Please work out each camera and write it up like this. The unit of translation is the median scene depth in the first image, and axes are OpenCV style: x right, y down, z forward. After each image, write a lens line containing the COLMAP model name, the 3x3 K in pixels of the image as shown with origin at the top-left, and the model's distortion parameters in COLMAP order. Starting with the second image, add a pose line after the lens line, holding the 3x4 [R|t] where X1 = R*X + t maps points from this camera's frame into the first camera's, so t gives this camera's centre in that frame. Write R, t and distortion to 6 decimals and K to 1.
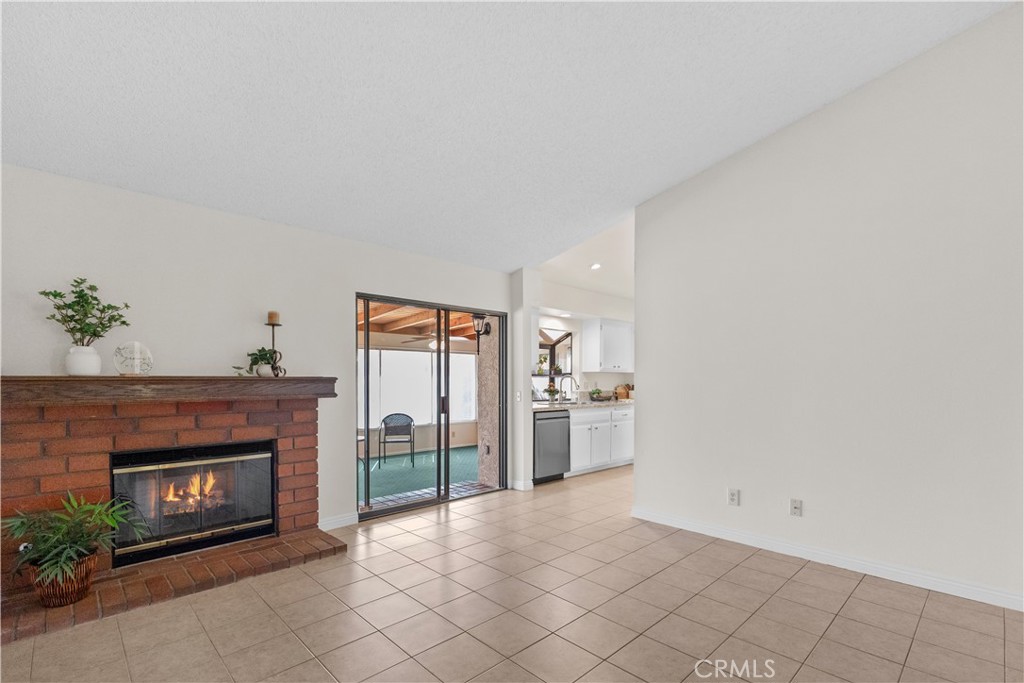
lens RADIAL K [[463.5, 0, 513.1], [0, 463.5, 383.7], [0, 0, 1]] dist [0.001708, 0.000055]
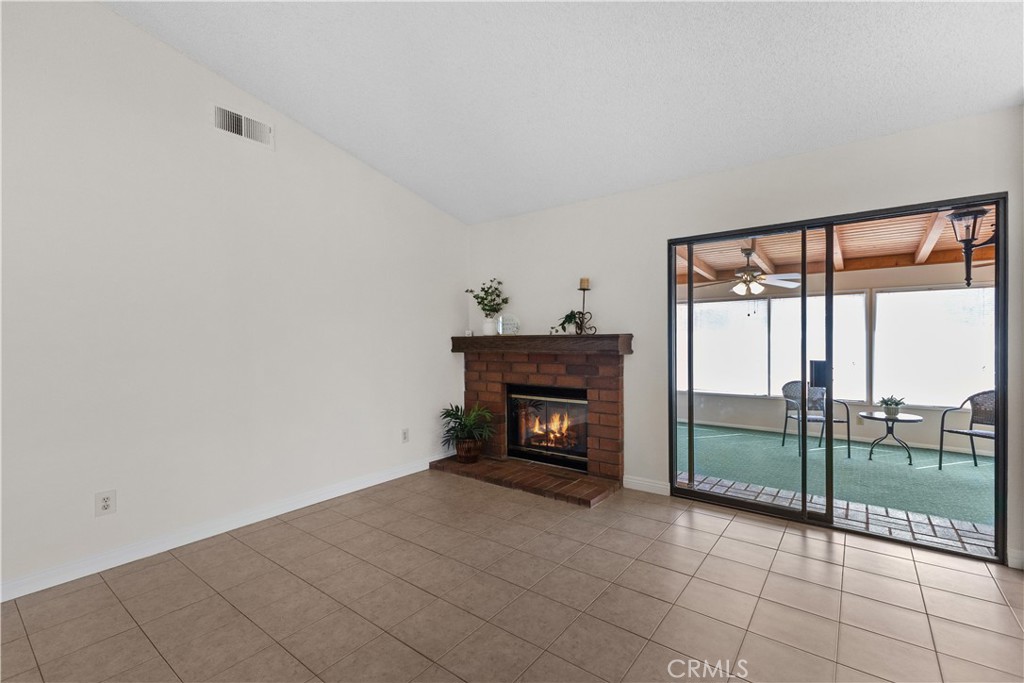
lens RADIAL K [[446.4, 0, 513.9], [0, 446.4, 338.8], [0, 0, 1]] dist [0.010883, -0.000309]
pose [[0.149573, -0.000197, -0.988751, 0.575375], [-0.001705, 0.999998, -0.000457, -0.003651], [0.988749, 0.001755, 0.149572, 0.690066]]
